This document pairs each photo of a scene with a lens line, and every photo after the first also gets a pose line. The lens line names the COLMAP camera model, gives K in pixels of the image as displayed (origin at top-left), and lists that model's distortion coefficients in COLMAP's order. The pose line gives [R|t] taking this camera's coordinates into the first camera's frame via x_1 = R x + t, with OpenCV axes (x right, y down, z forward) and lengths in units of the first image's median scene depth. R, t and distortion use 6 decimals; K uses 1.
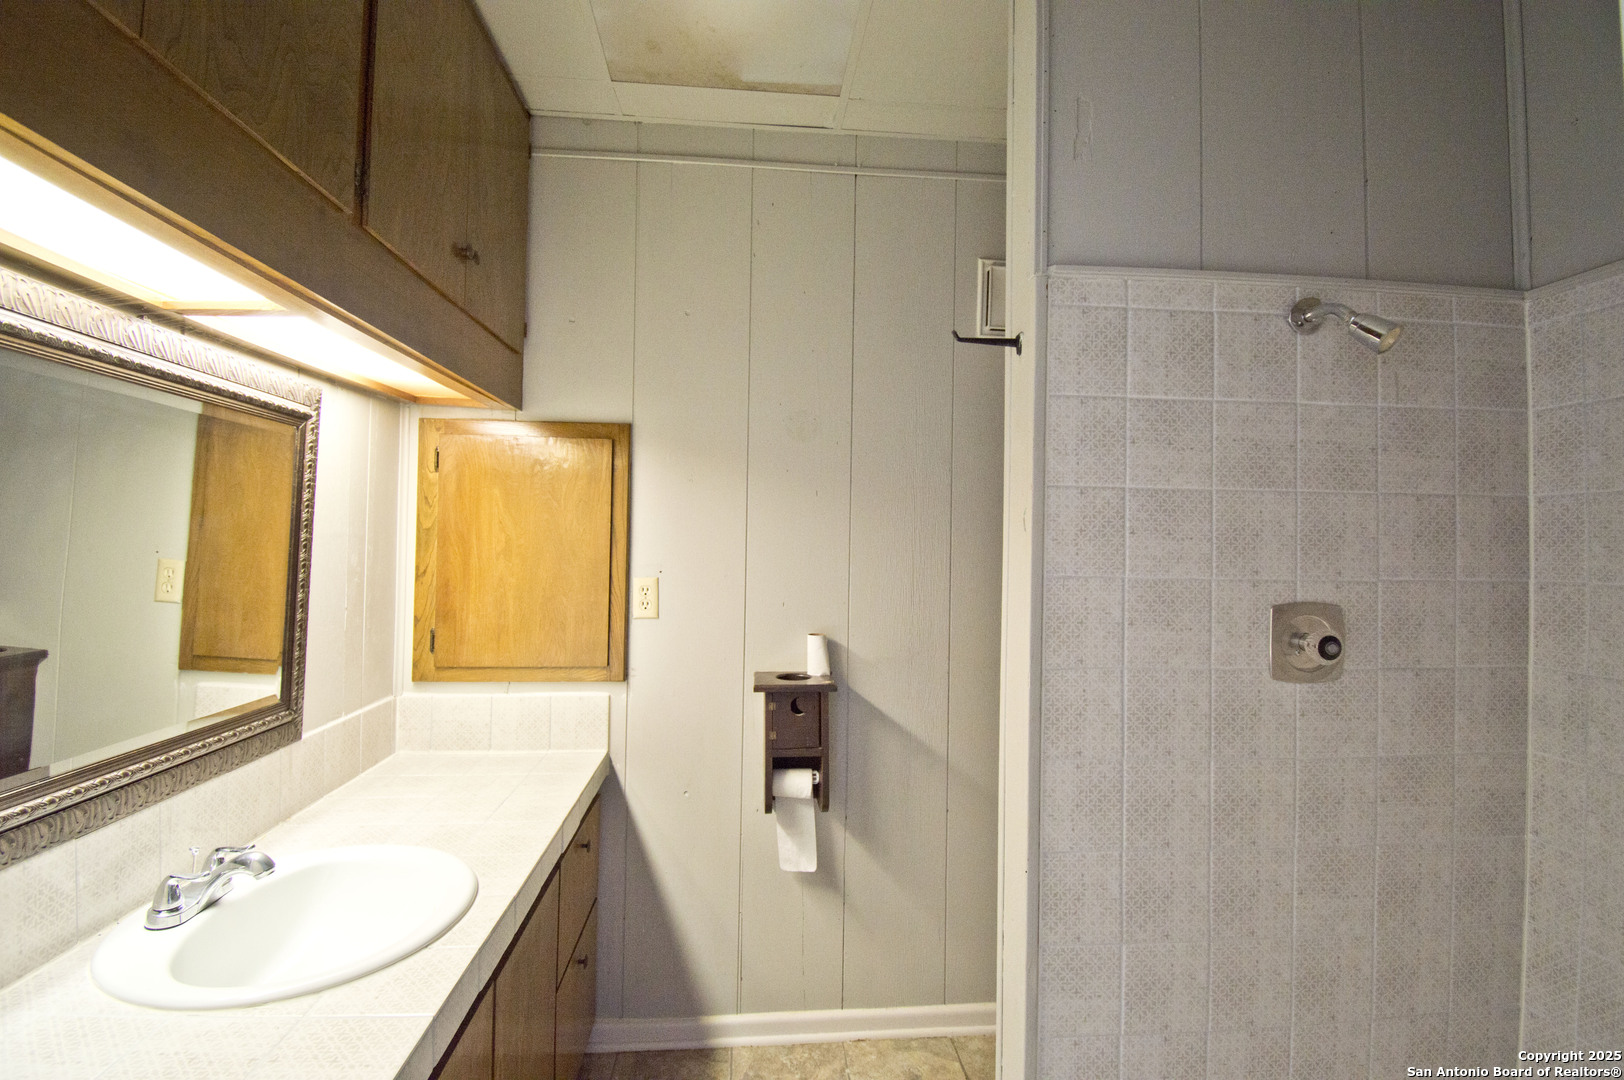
lens RADIAL K [[729.5, 0, 816.1], [0, 729.5, 532.0], [0, 0, 1]] dist [0.029356, -0.029632]
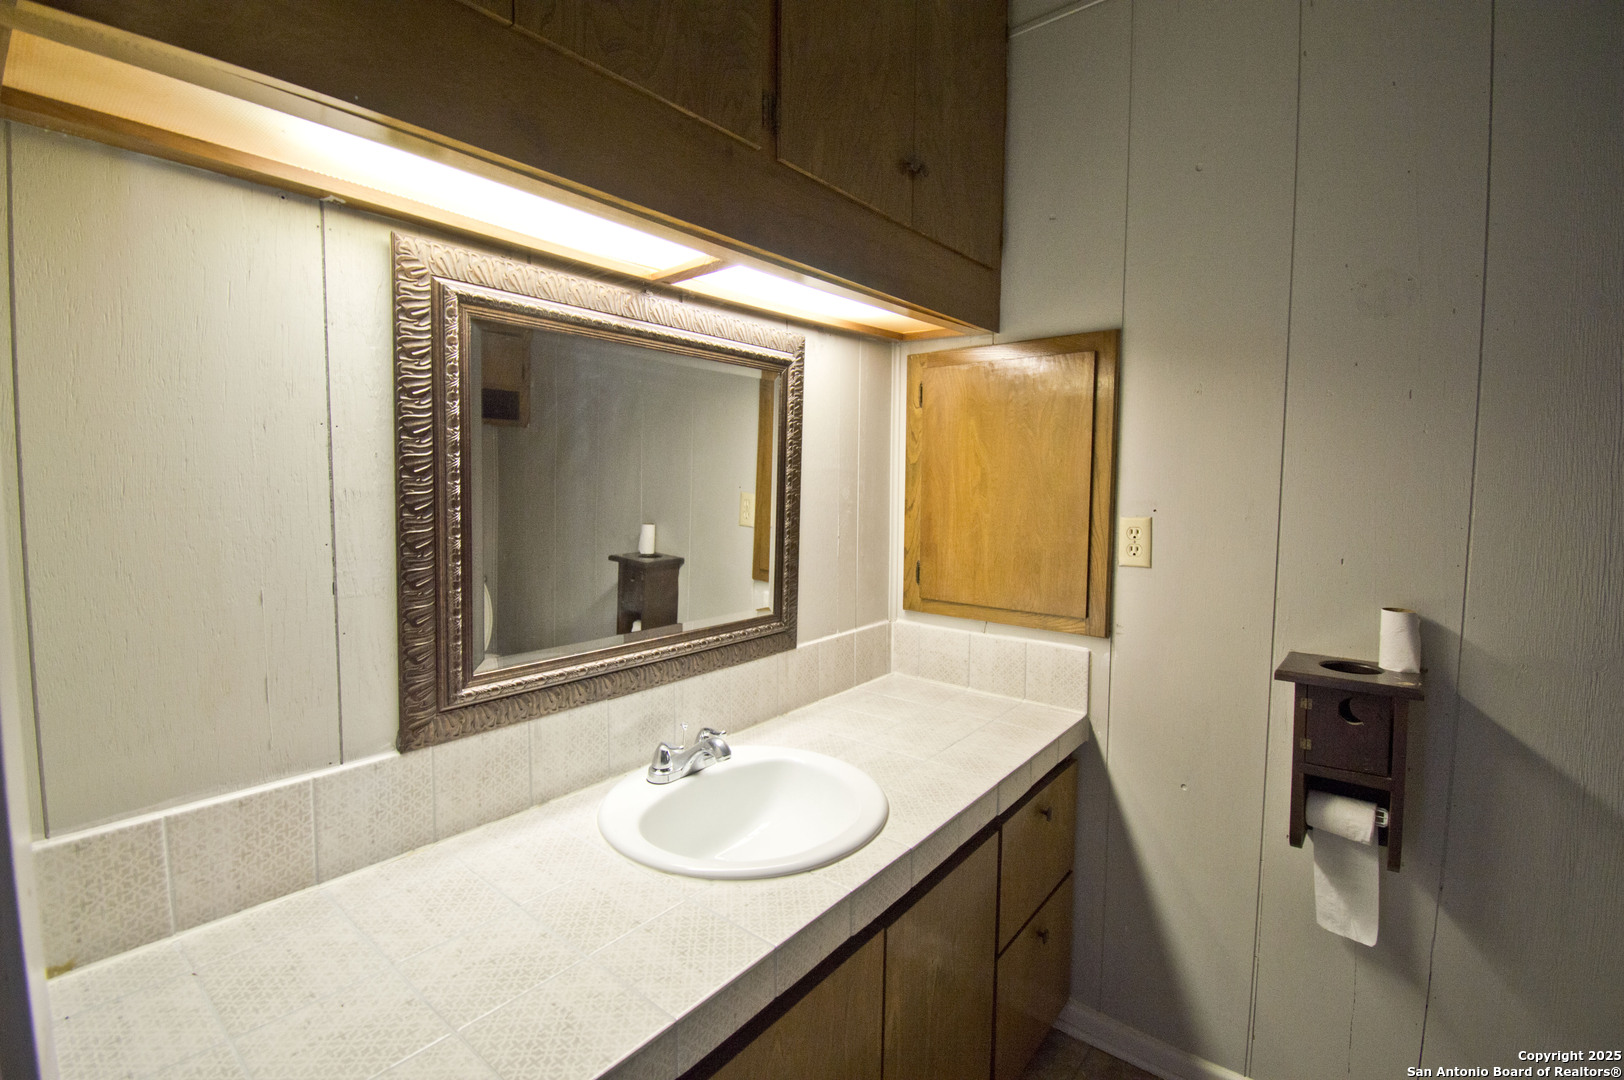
lens RADIAL K [[729.5, 0, 816.1], [0, 729.5, 532.0], [0, 0, 1]] dist [0.029356, -0.029632]
pose [[0.716611, 0.040447, -0.696300, 0.088222], [0.016076, 0.997094, 0.074465, 0.012464], [0.697288, -0.064556, 0.713878, 0.171149]]
